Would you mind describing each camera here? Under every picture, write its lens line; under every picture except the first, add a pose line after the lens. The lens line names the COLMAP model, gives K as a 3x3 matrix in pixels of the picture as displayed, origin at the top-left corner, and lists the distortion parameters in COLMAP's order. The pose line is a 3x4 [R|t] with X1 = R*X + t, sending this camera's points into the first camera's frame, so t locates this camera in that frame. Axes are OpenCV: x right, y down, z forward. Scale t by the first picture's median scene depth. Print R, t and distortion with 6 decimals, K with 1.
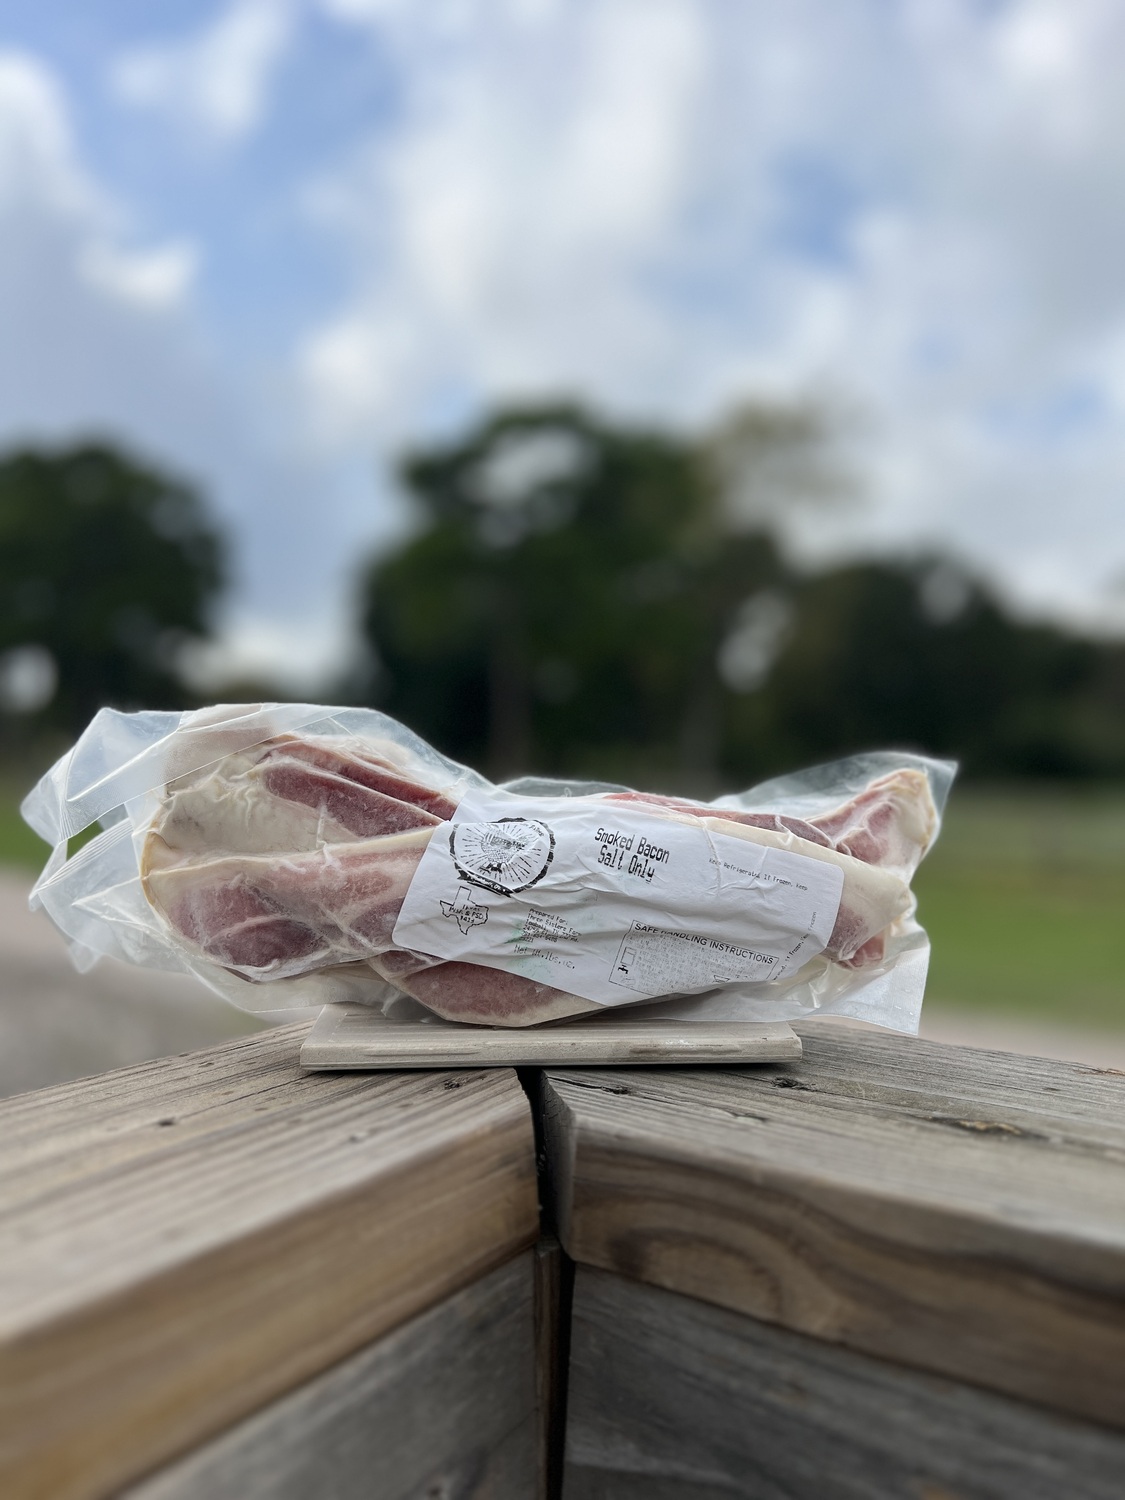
lens RADIAL K [[1135.9, 0, 562.5], [0, 1135.9, 750.0], [0, 0, 1]] dist [-0.004554, -0.005301]
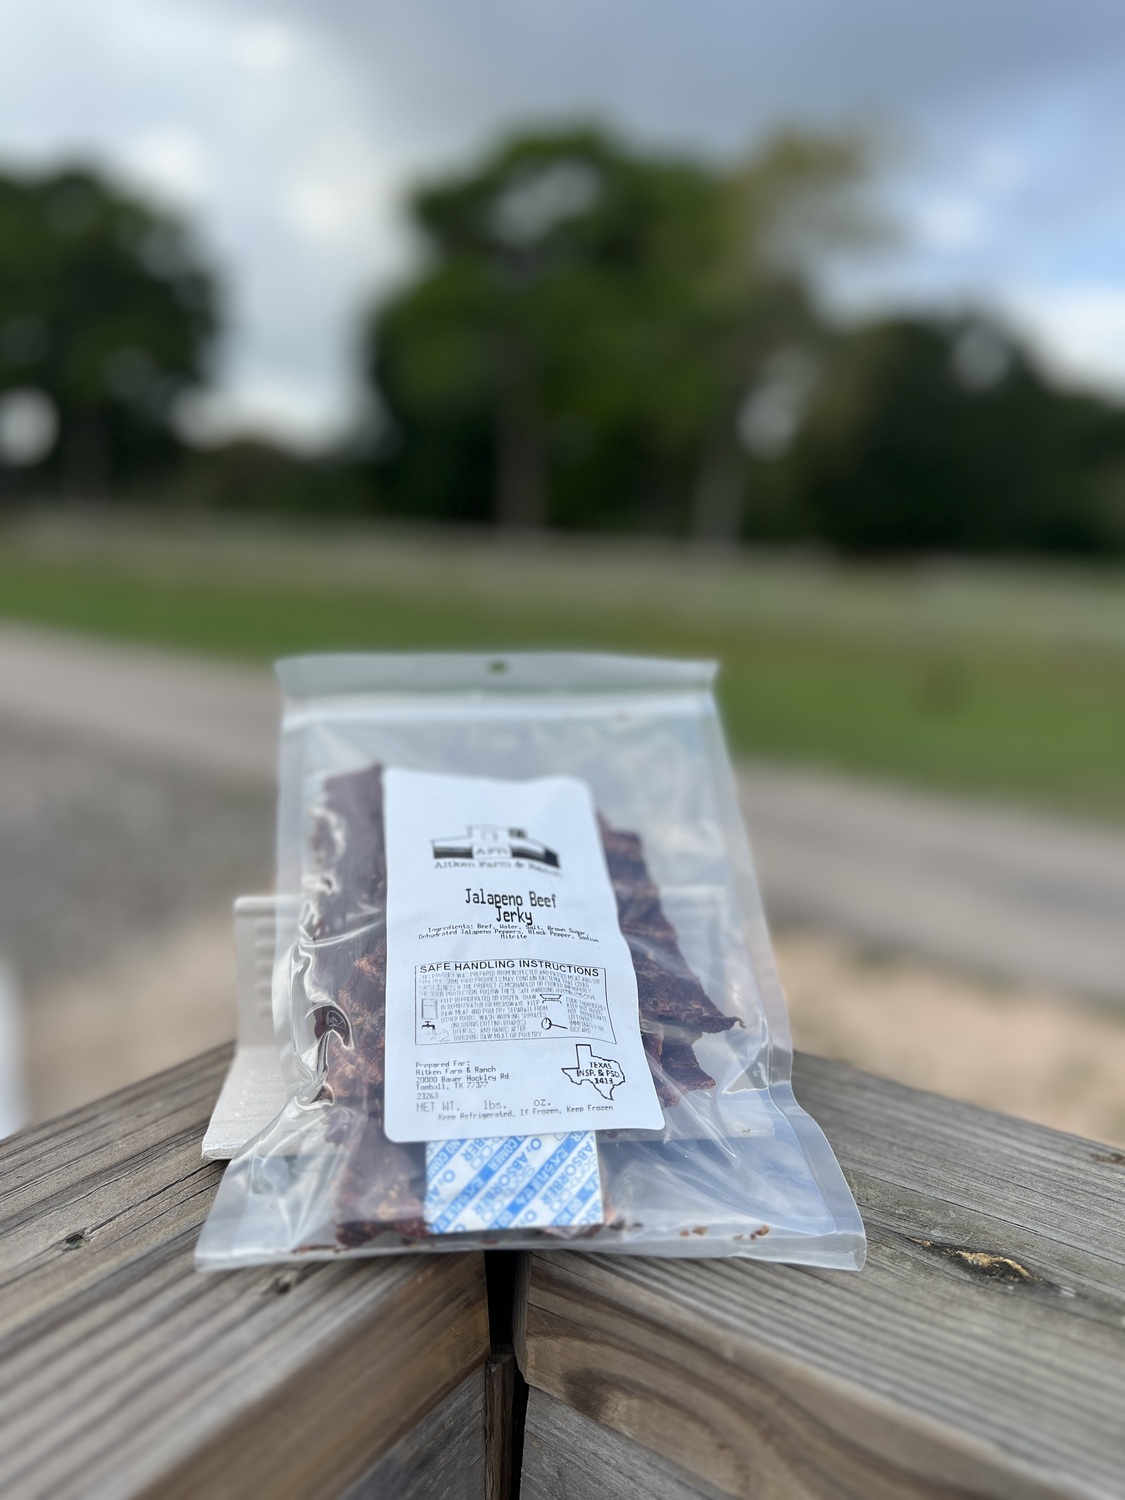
lens RADIAL K [[1135.9, 0, 562.5], [0, 1135.9, 750.0], [0, 0, 1]] dist [-0.004554, -0.005301]
pose [[0.999674, 0.024856, -0.005771, 0.031097], [-0.023112, 0.977842, 0.208067, -0.241868], [0.010814, -0.207866, 0.978098, 0.205207]]
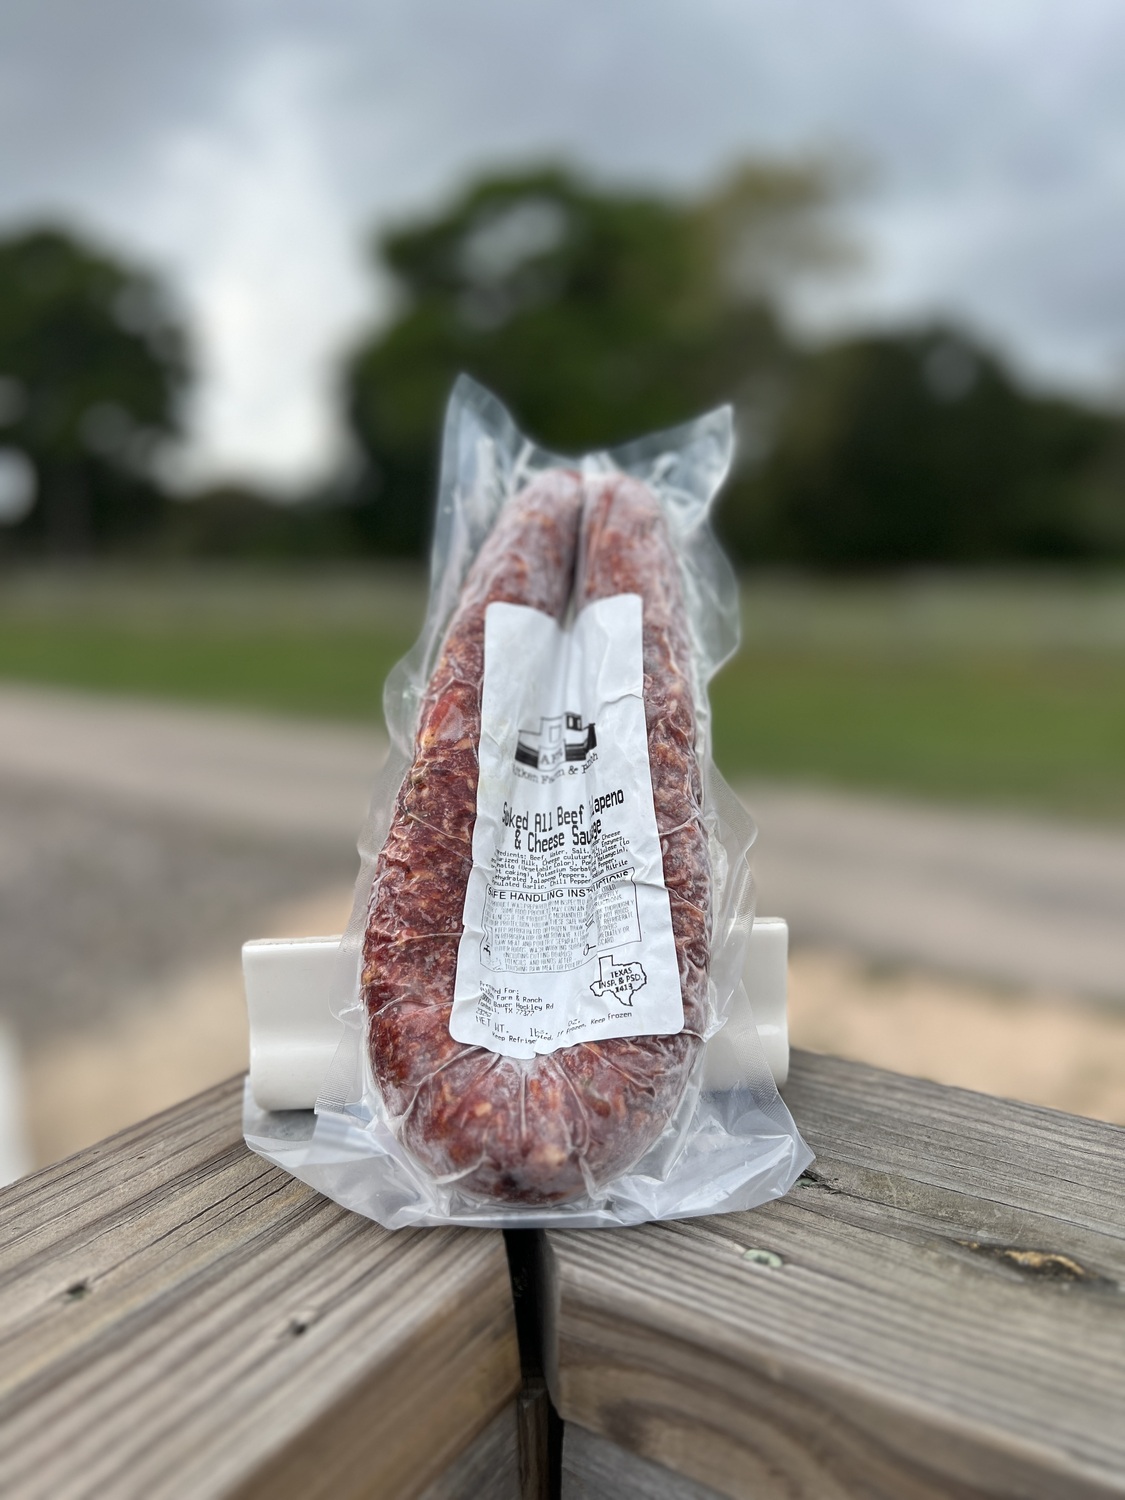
lens RADIAL K [[1135.9, 0, 562.5], [0, 1135.9, 750.0], [0, 0, 1]] dist [-0.004554, -0.005301]
pose [[0.999605, -0.028098, -0.000234, 0.024869], [0.027677, 0.983125, 0.180831, -0.208850], [-0.004851, -0.180766, 0.983514, 0.234767]]
